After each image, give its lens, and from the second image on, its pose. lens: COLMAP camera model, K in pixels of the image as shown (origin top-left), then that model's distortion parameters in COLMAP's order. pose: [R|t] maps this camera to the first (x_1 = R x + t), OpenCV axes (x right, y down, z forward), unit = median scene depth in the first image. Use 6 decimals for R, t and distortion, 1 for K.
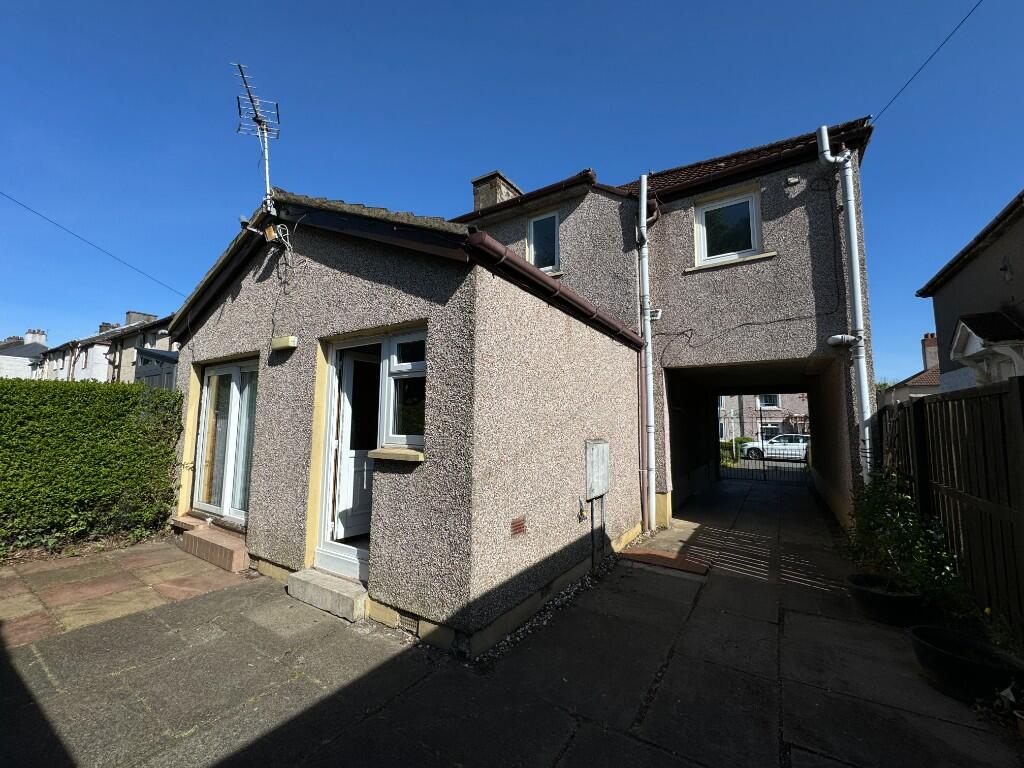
lens RADIAL K [[408.5, 0, 508.0], [0, 408.5, 380.8], [0, 0, 1]] dist [-0.003390, 0.000000]
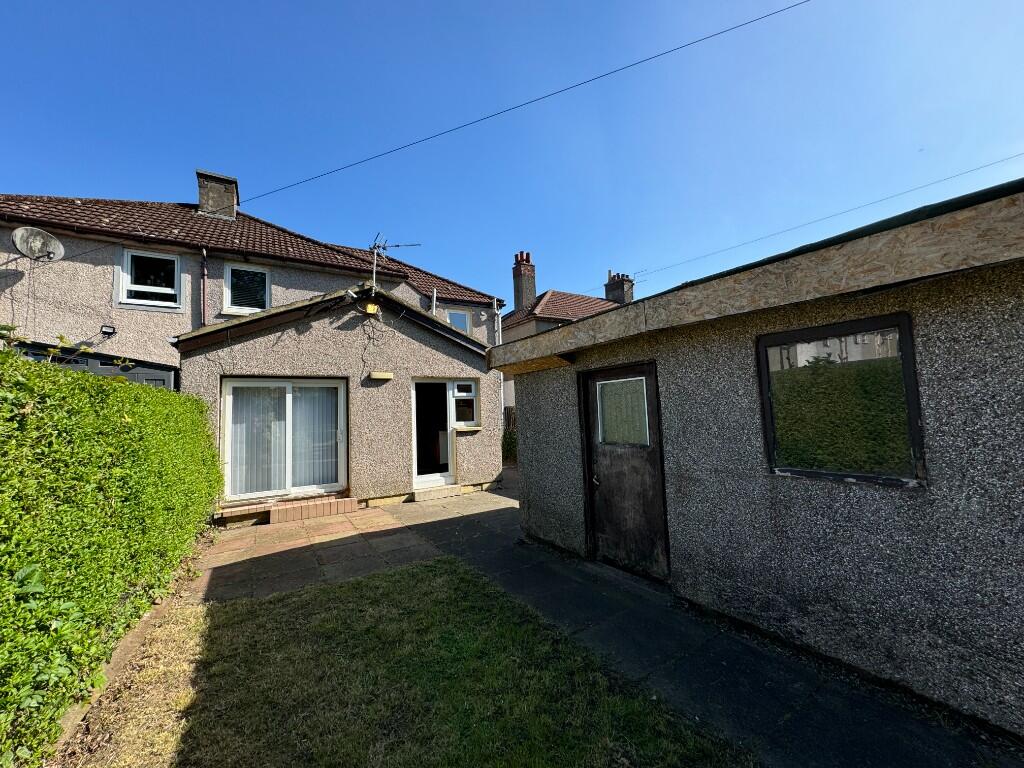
lens RADIAL K [[408.5, 0, 511.5], [0, 408.5, 383.9], [0, 0, 1]] dist [-0.003390, 0.000000]
pose [[0.419085, 0.040001, 0.907065, -2.322815], [-0.055750, 0.998278, -0.018266, -0.067637], [-0.906234, -0.042914, 0.420593, -0.305840]]
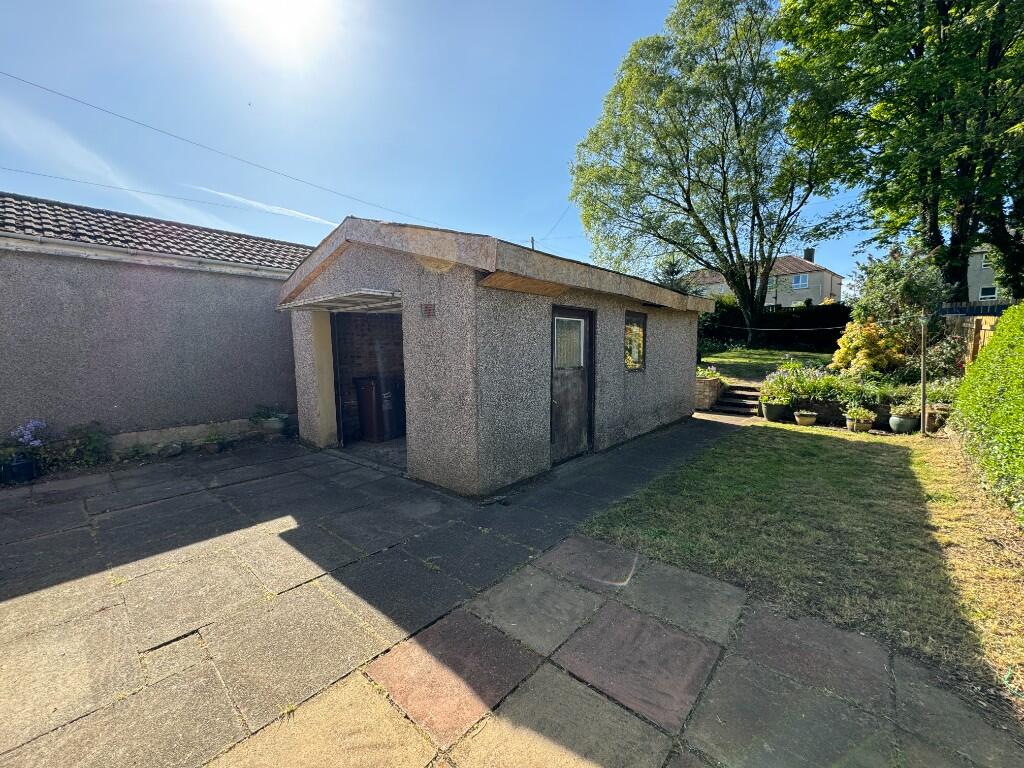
lens RADIAL K [[408.5, 0, 512.0], [0, 408.5, 379.9], [0, 0, 1]] dist [-0.003390, 0.000000]
pose [[-0.989901, -0.012363, 0.141224, -1.185843], [-0.016100, 0.999549, -0.025348, 0.142994], [-0.140847, -0.027366, -0.989653, 1.356155]]
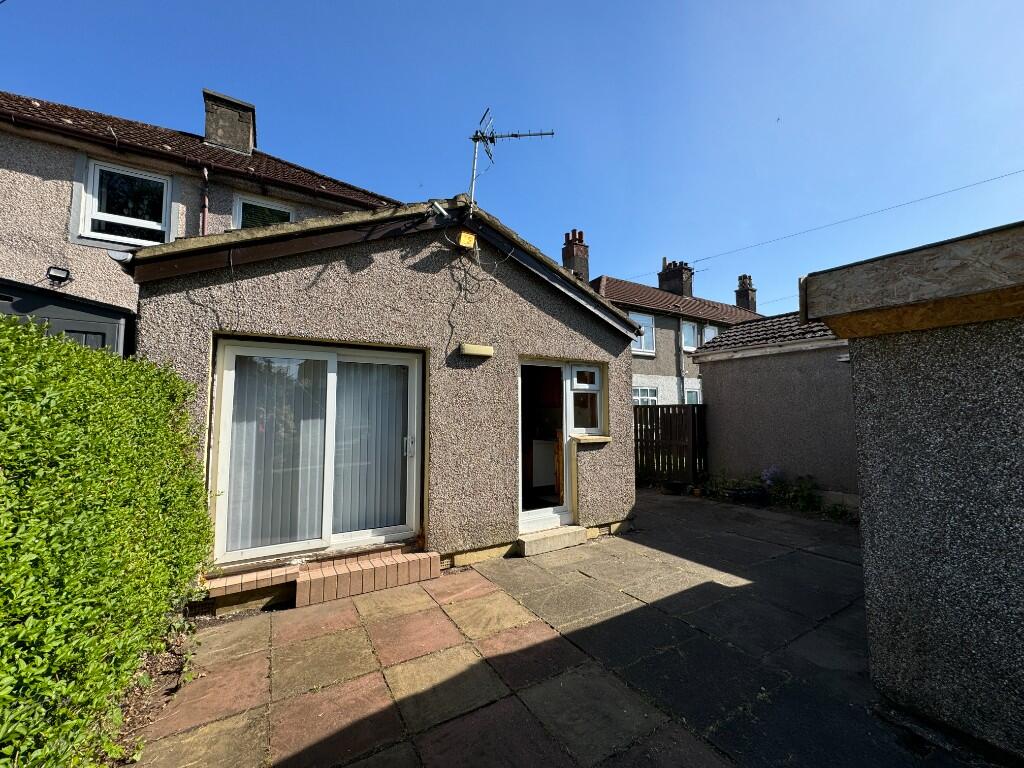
lens RADIAL K [[408.5, 0, 511.7], [0, 408.5, 383.0], [0, 0, 1]] dist [-0.003390, 0.000000]
pose [[0.432368, 0.055839, 0.899967, -1.800750], [-0.088418, 0.995896, -0.019313, 0.009111], [-0.897352, -0.071223, 0.435531, 0.532616]]
